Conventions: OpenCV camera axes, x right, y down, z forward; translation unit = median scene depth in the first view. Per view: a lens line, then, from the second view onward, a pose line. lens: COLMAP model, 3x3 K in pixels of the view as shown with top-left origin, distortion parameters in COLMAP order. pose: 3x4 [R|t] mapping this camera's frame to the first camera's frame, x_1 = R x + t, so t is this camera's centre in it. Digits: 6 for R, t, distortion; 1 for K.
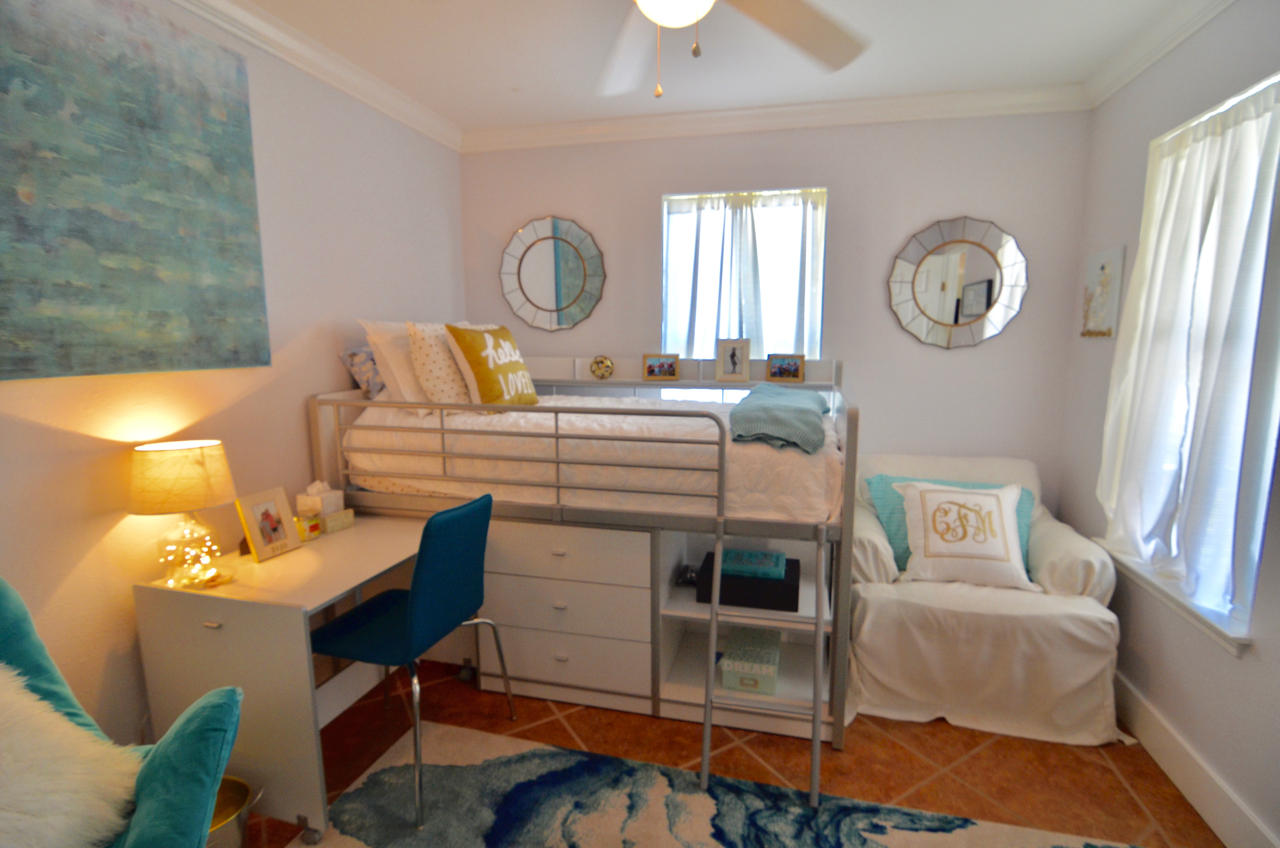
lens RADIAL K [[611.7, 0, 652.1], [0, 611.7, 427.3], [0, 0, 1]] dist [-0.010739, -0.006964]
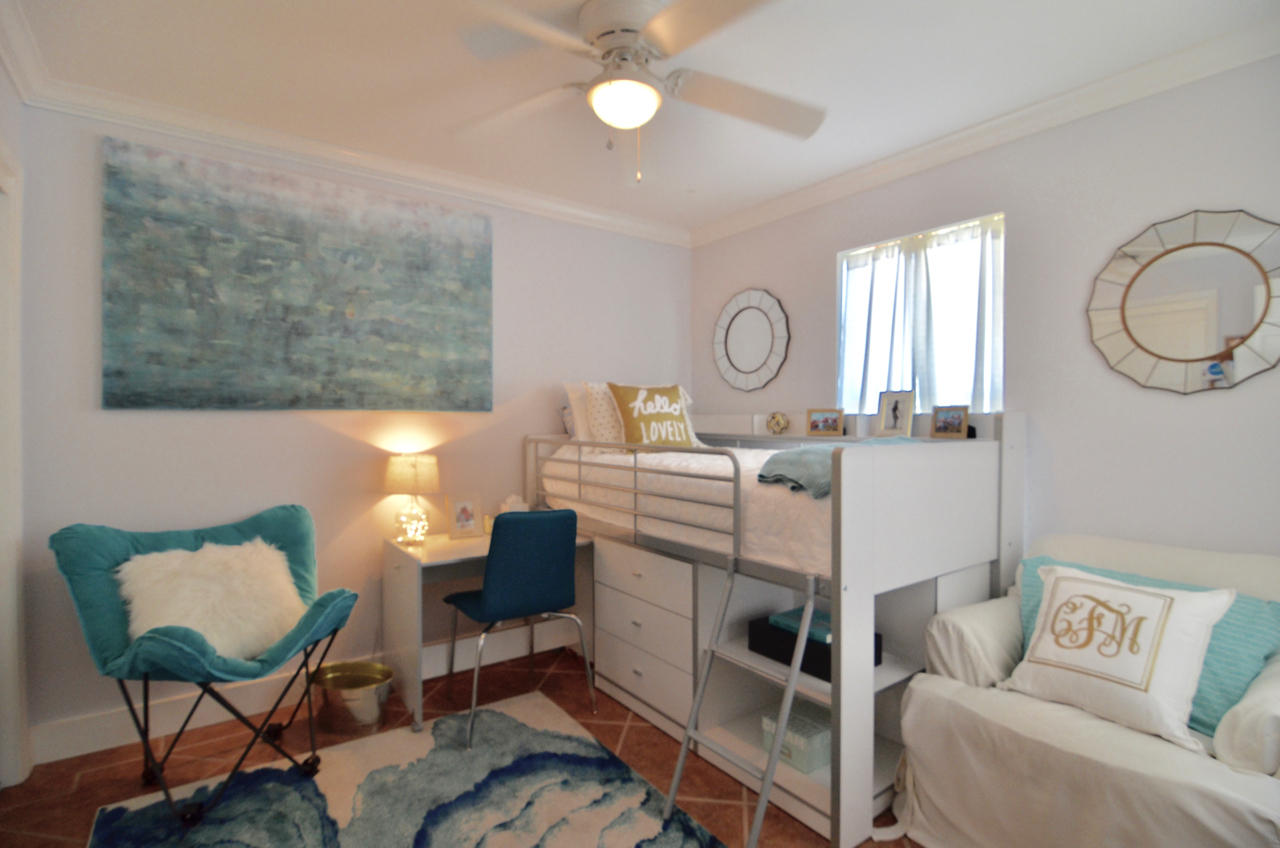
lens RADIAL K [[611.7, 0, 650.1], [0, 611.7, 427.4], [0, 0, 1]] dist [-0.010739, -0.006964]
pose [[0.770784, 0.005854, -0.637070, 0.583554], [-0.092469, 0.990397, -0.102777, 0.050101], [0.630350, 0.138128, 0.763923, 0.106475]]
